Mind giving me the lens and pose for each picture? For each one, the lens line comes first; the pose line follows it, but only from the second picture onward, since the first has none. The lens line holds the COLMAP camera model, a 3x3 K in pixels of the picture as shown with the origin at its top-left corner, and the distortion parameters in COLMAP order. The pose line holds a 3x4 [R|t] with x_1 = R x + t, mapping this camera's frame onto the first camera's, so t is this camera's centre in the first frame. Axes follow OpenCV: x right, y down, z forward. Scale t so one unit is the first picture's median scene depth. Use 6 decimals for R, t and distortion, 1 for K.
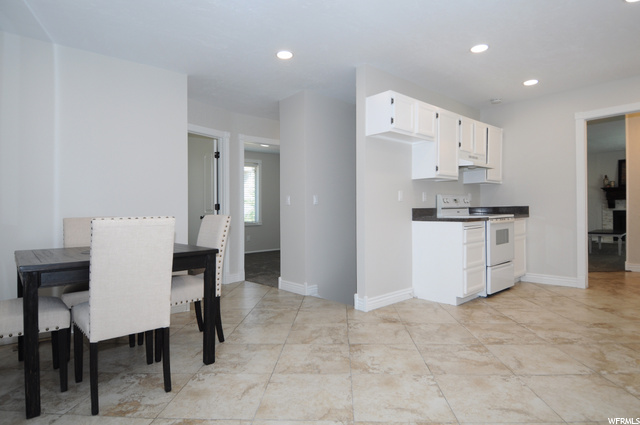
lens RADIAL K [[343.4, 0, 293.6], [0, 343.4, 211.8], [0, 0, 1]] dist [0.006337, -0.017910]
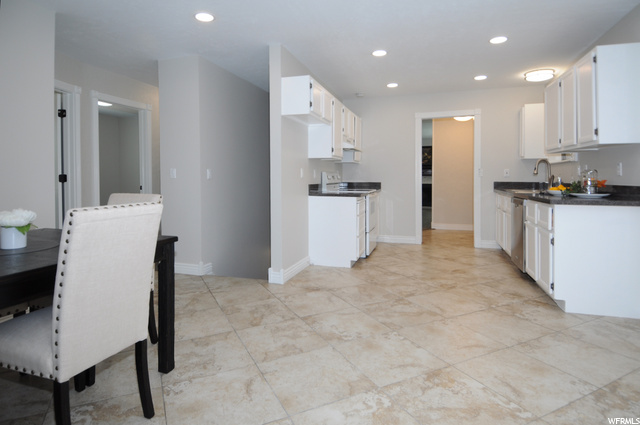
lens RADIAL K [[343.4, 0, 284.1], [0, 343.4, 182.5], [0, 0, 1]] dist [0.006337, -0.017910]
pose [[0.874856, 0.006026, 0.484346, -0.350386], [-0.009104, 0.999951, 0.004002, -0.025743], [-0.484298, -0.007910, 0.874868, 0.106943]]
